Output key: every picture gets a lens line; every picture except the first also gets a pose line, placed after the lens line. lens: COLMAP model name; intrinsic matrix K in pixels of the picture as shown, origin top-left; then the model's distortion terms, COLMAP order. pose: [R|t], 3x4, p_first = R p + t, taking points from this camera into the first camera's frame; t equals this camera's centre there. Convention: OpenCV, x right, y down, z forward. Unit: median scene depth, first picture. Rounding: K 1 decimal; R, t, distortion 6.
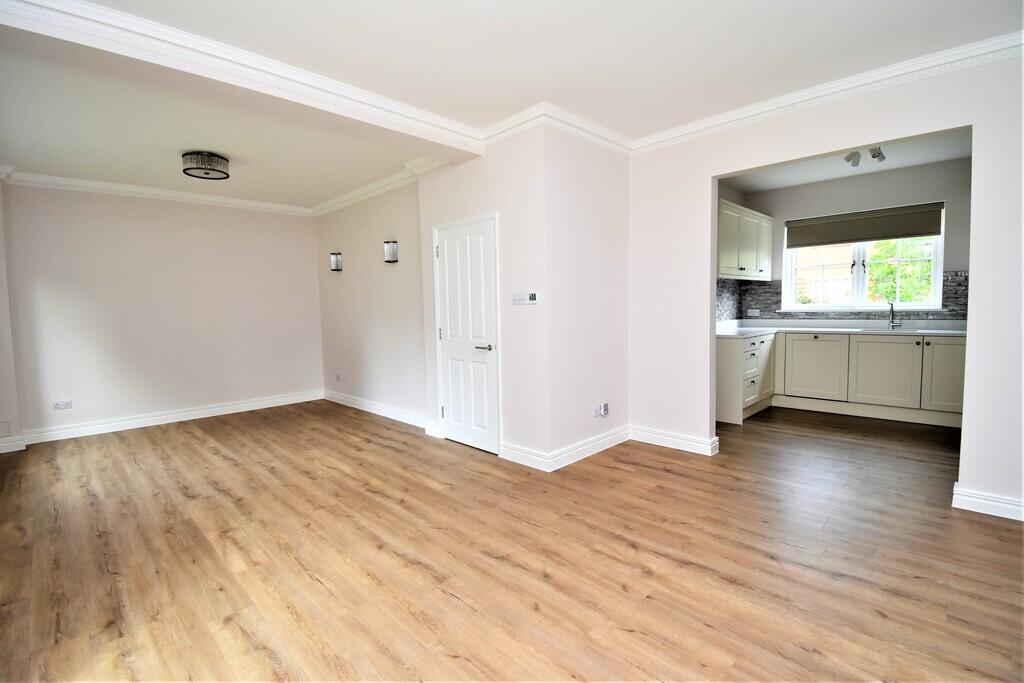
lens RADIAL K [[456.2, 0, 501.6], [0, 456.2, 337.1], [0, 0, 1]] dist [0.014817, -0.015658]
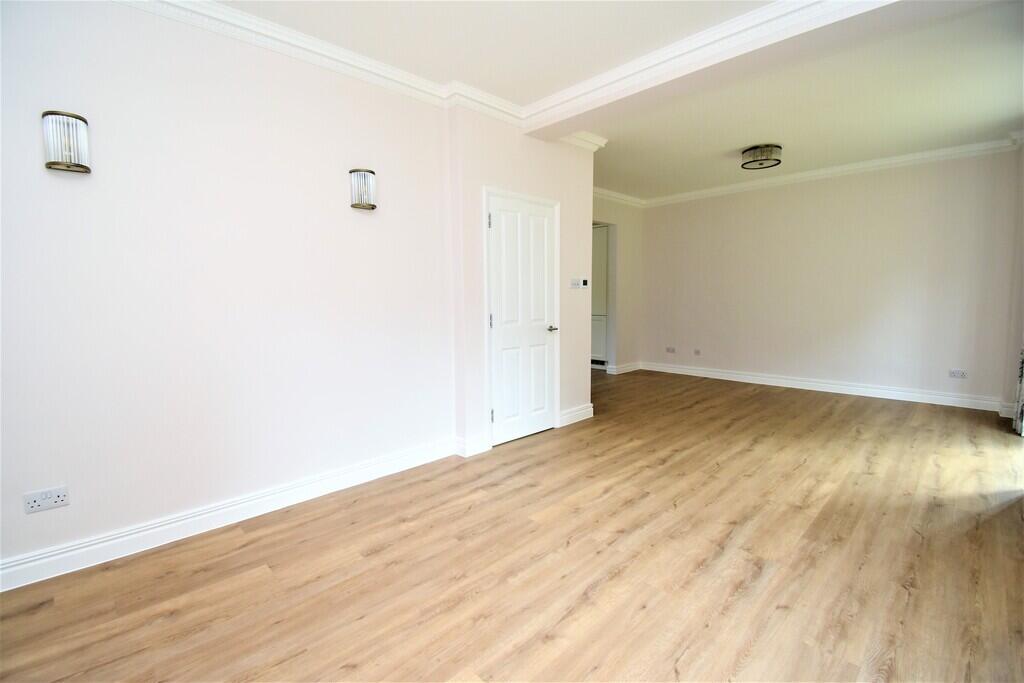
lens RADIAL K [[456.2, 0, 501.6], [0, 456.2, 337.1], [0, 0, 1]] dist [0.014817, -0.015658]
pose [[0.016538, -0.067220, 0.997601, -1.295150], [0.076488, 0.994899, 0.065770, -0.041862], [-0.996933, 0.075217, 0.021595, 1.311073]]
